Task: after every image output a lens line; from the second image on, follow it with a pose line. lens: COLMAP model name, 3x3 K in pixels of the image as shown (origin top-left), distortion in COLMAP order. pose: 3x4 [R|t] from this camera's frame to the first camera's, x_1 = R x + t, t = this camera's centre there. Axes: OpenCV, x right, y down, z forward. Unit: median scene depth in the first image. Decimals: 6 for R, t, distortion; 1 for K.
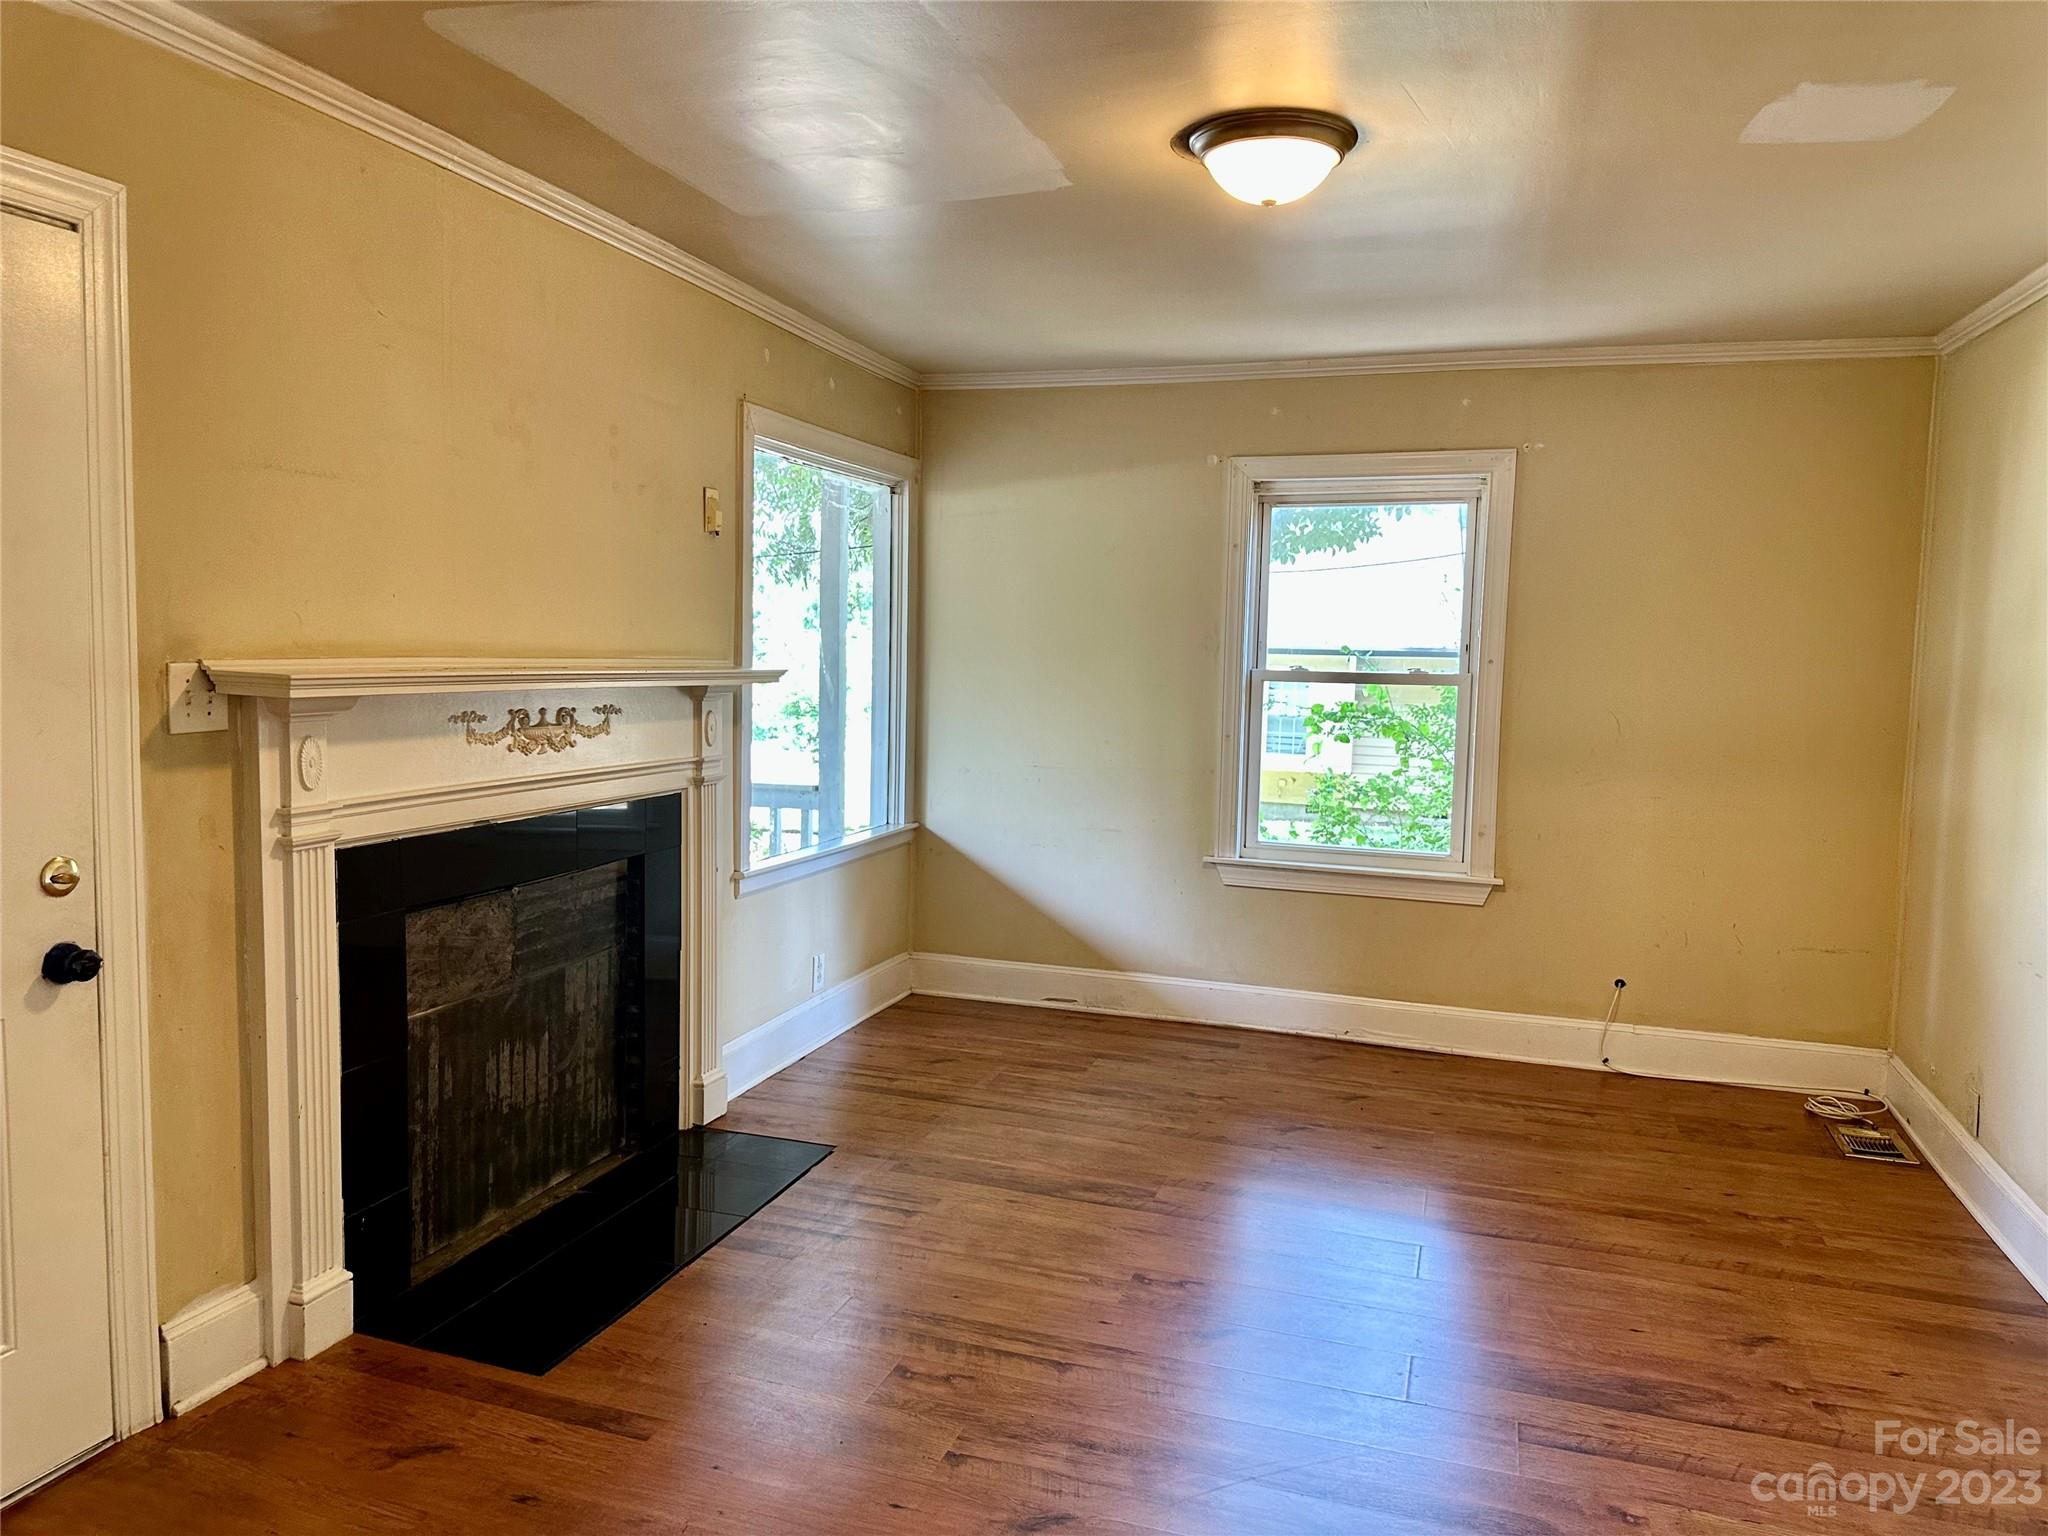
lens RADIAL K [[1467.7, 0, 1019.8], [0, 1467.7, 768.3], [0, 0, 1]] dist [0.049499, -0.006532]
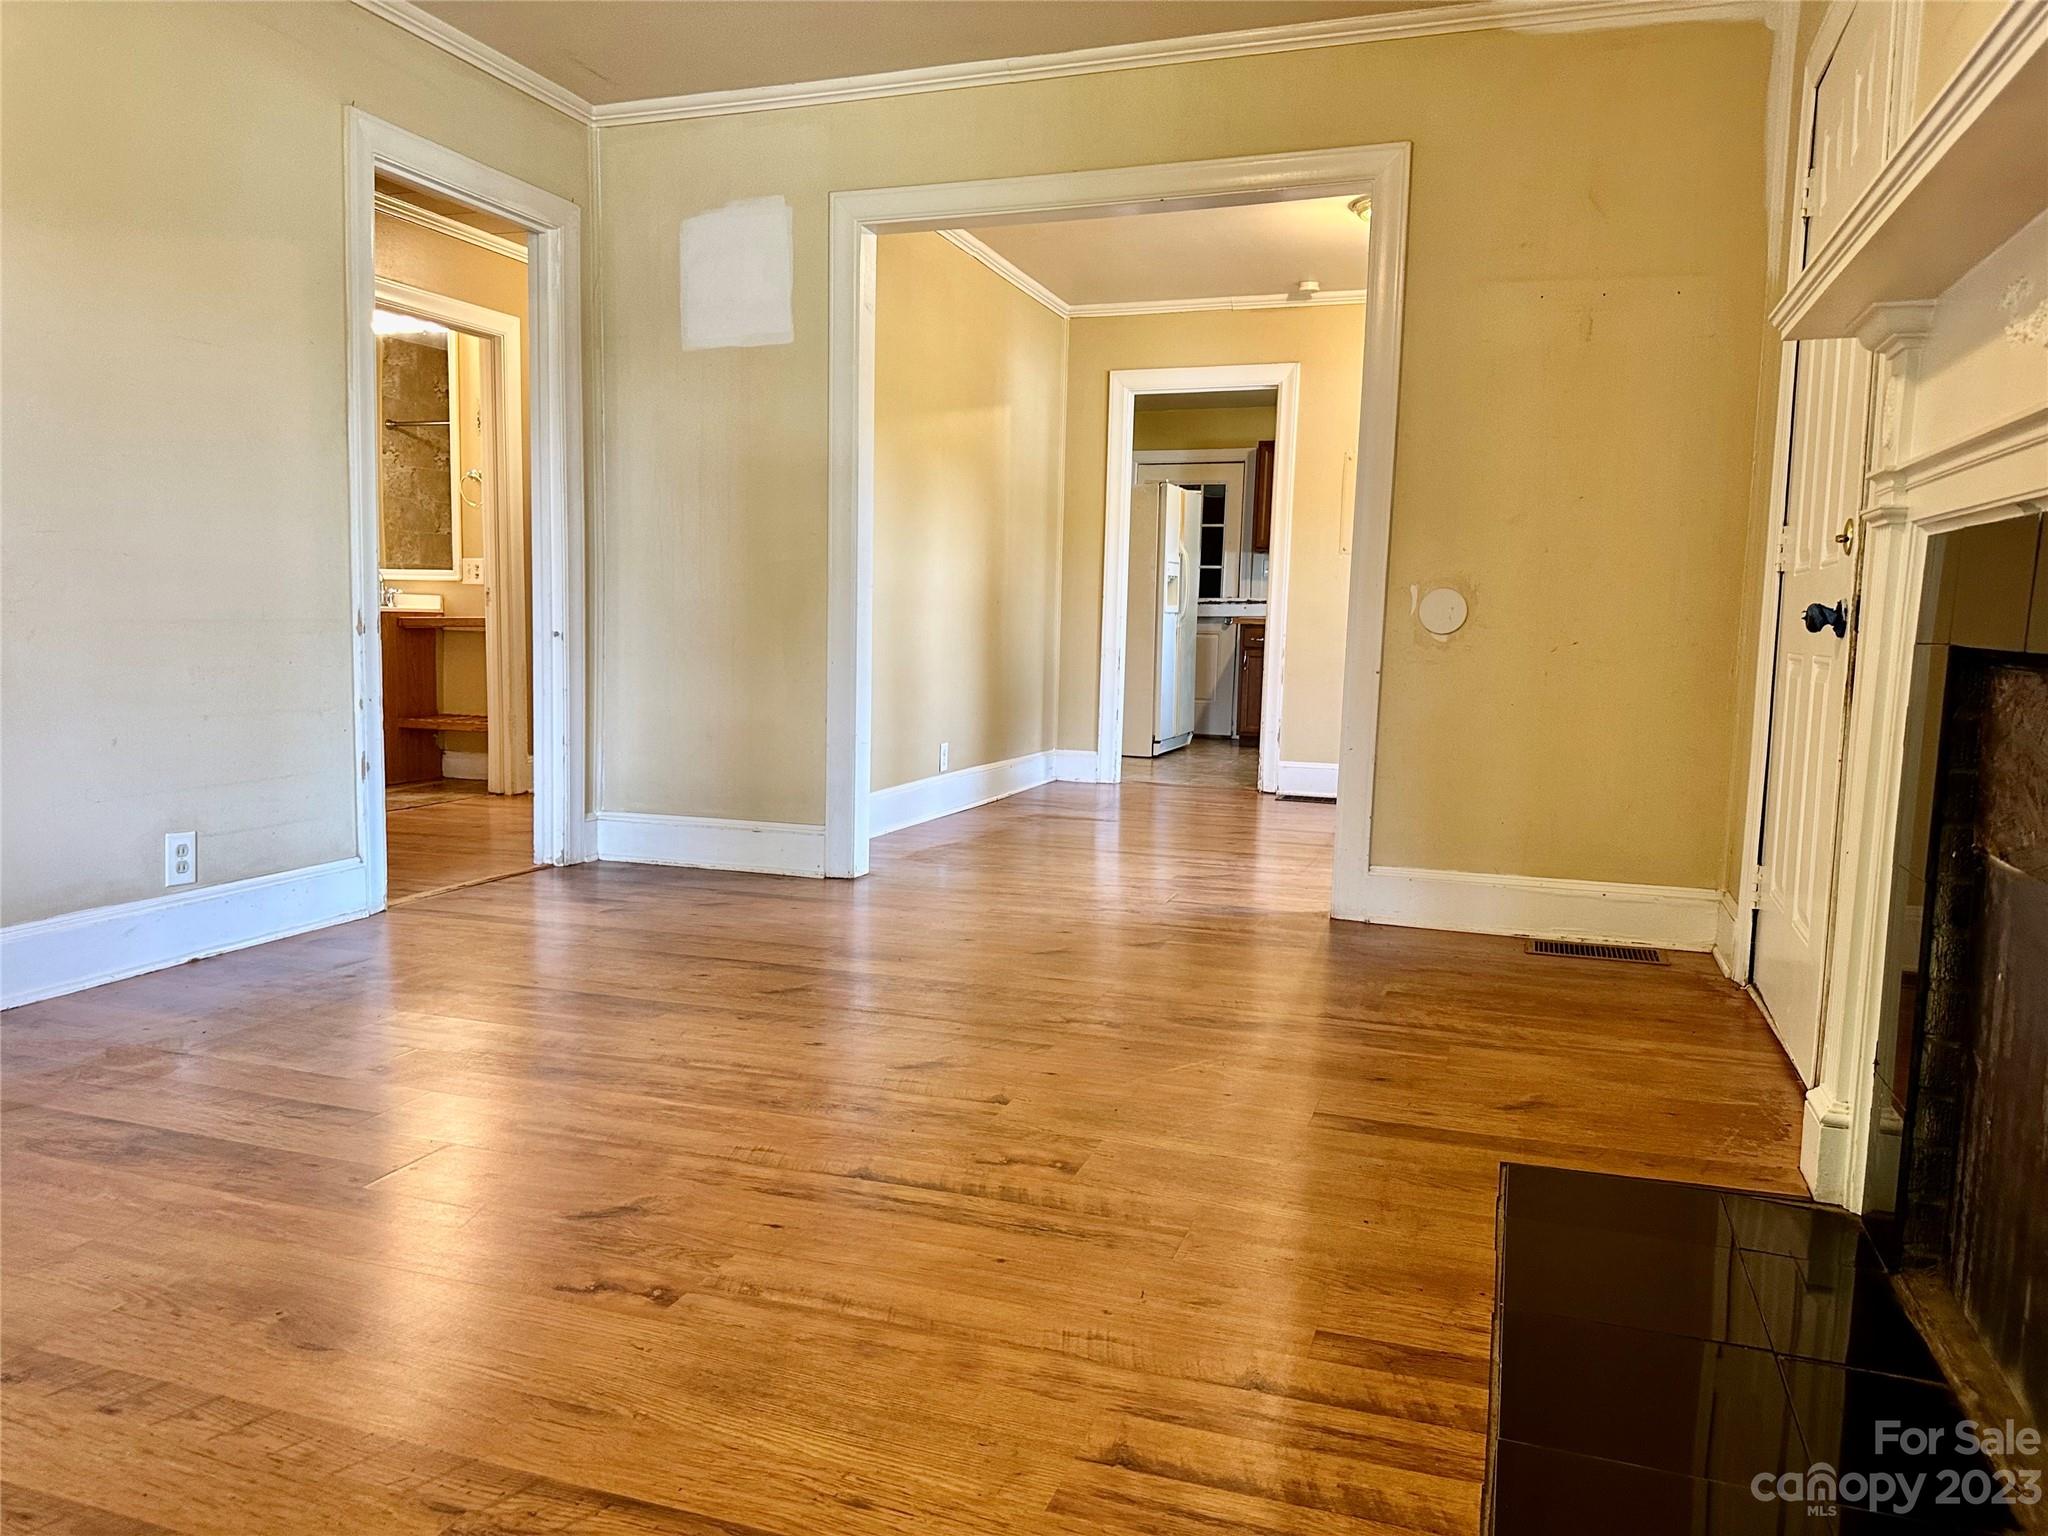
lens RADIAL K [[1467.7, 0, 1026.2], [0, 1467.7, 770.7], [0, 0, 1]] dist [0.049499, -0.006532]
pose [[-0.998825, -0.046896, 0.012251, -0.054144], [-0.043716, 0.980780, 0.190159, 0.048553], [-0.020933, 0.189400, -0.981677, 1.640208]]
